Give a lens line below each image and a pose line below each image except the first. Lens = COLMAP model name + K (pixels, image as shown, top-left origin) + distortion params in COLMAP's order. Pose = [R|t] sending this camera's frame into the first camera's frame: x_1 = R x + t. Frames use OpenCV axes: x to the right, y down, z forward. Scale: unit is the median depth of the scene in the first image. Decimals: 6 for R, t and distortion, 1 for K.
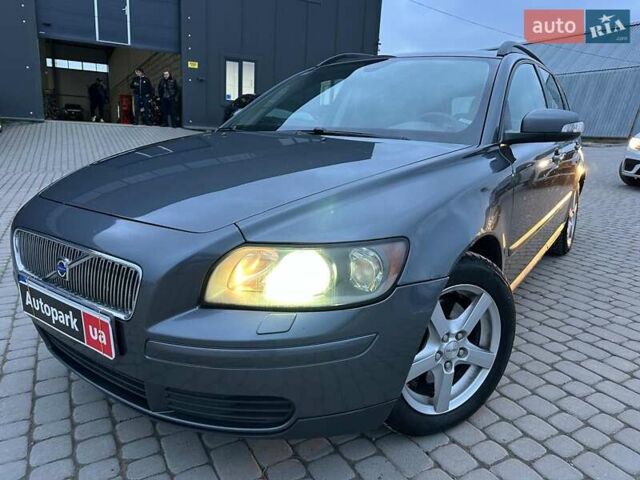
lens RADIAL K [[460.4, 0, 316.2], [0, 460.4, 230.9], [0, 0, 1]] dist [0.043655, -0.081341]
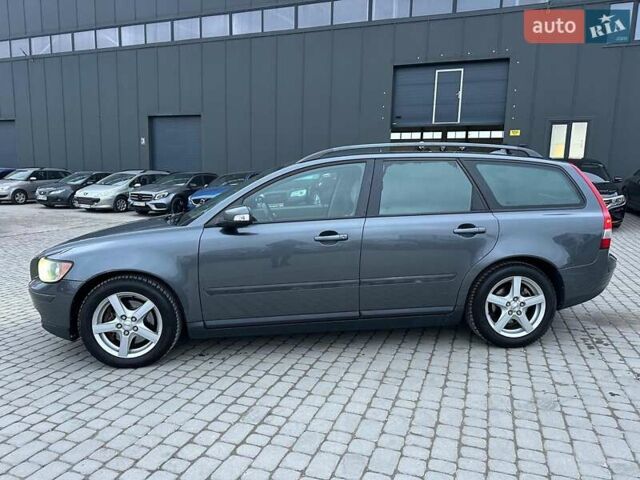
lens RADIAL K [[454.0, 0, 320.0], [0, 454.0, 240.0], [0, 0, 1]] dist [0.063130, -0.118148]
pose [[0.647625, 0.068060, -0.758913, 2.310040], [-0.146519, 0.988539, -0.036380, -0.164679], [0.747739, 0.134756, 0.650175, 0.294638]]
